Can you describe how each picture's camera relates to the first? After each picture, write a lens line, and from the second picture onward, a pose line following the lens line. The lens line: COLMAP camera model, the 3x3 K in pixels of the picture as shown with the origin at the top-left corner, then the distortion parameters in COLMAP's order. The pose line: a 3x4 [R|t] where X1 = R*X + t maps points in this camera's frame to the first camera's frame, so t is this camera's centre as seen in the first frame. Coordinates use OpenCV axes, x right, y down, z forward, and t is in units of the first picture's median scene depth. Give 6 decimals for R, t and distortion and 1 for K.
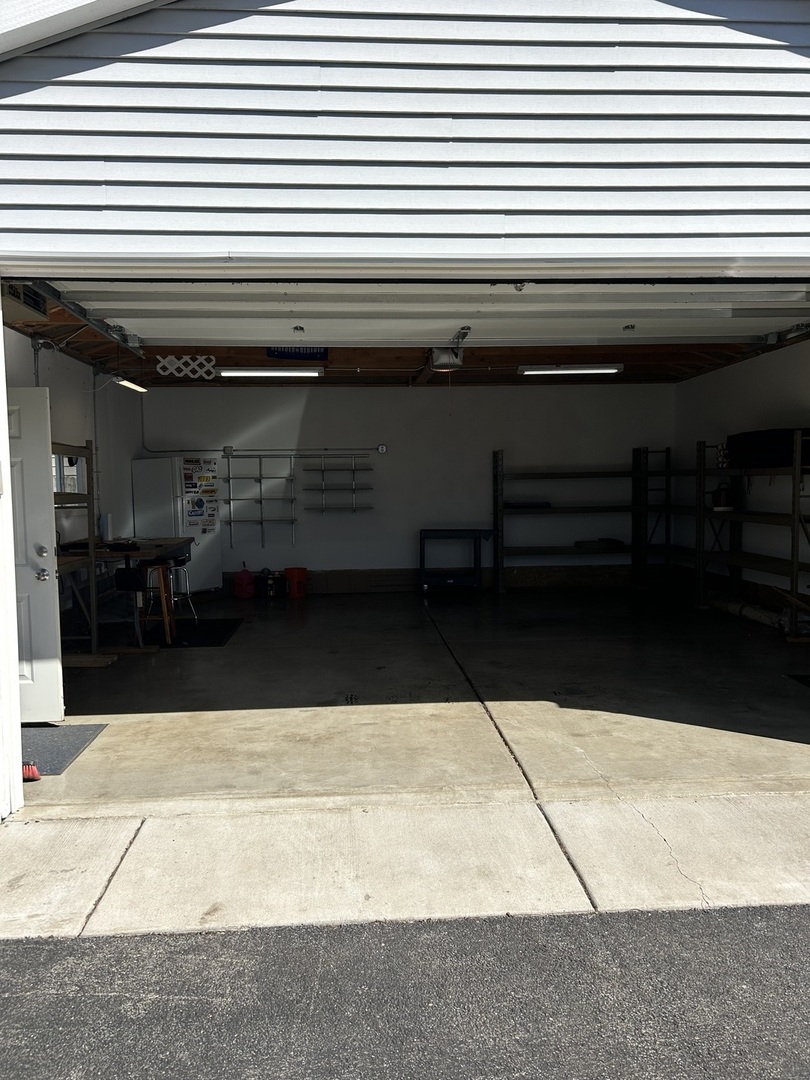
lens RADIAL K [[818.3, 0, 404.7], [0, 818.3, 540.7], [0, 0, 1]] dist [0.060870, -0.063608]
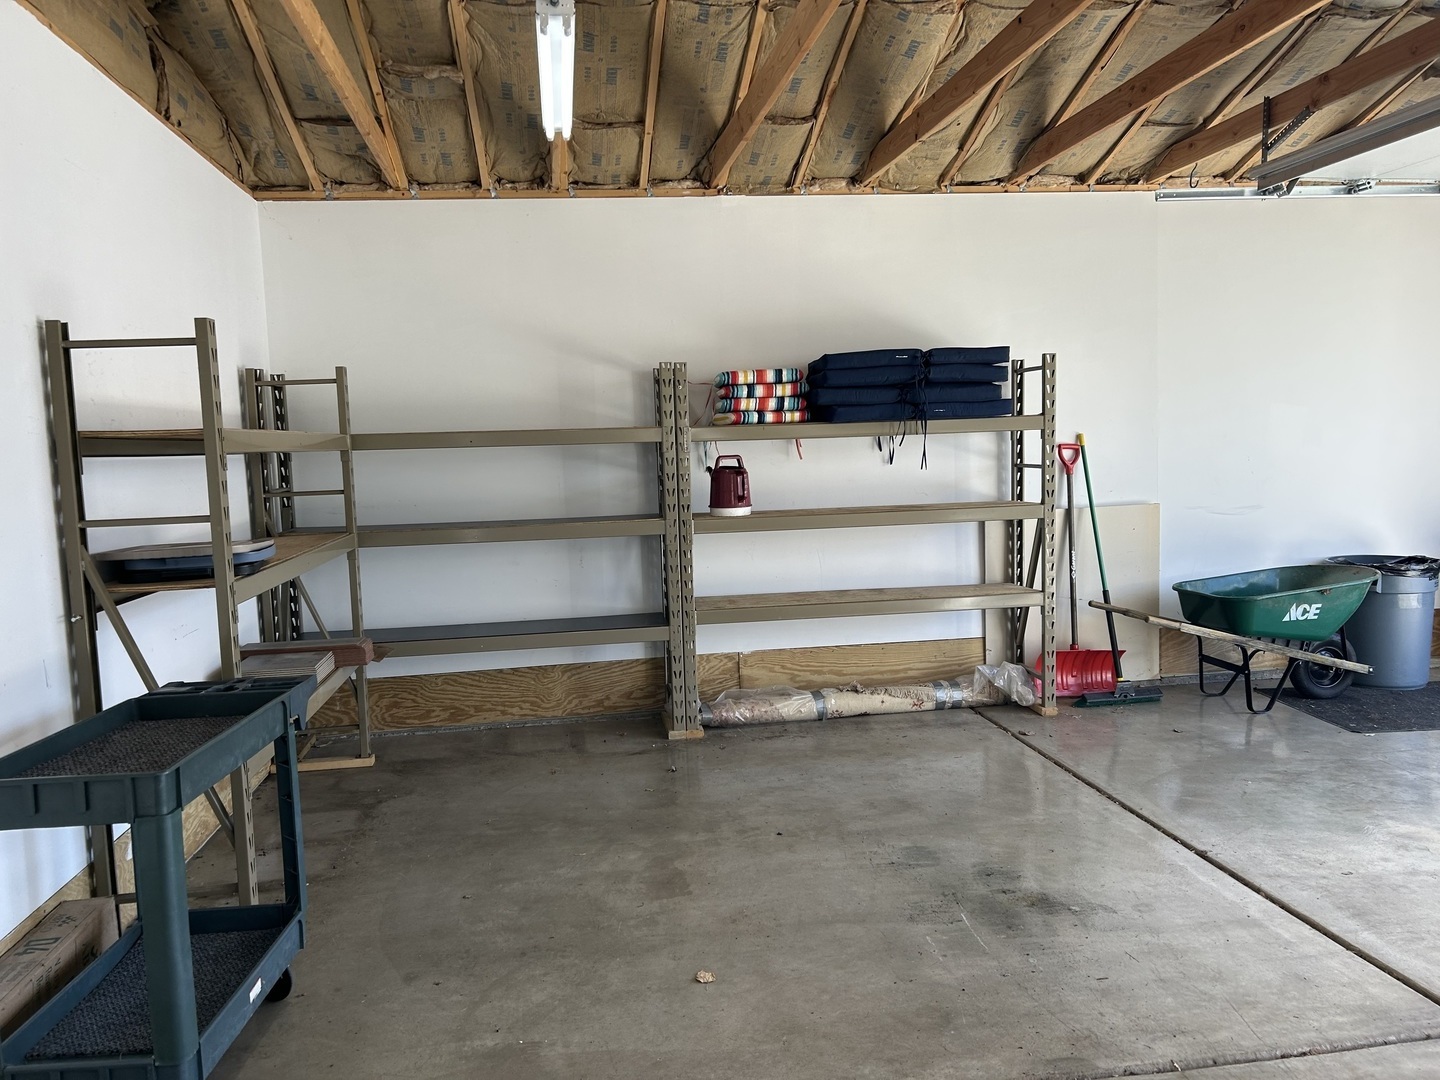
lens RADIAL K [[1091.0, 0, 717.9], [0, 1091.0, 542.0], [0, 0, 1]] dist [0.060870, -0.063608]
pose [[-0.081515, -0.070239, 0.994194, -0.217399], [0.104620, 0.991400, 0.078619, -0.065297], [-0.991166, 0.110421, -0.073466, 0.979167]]
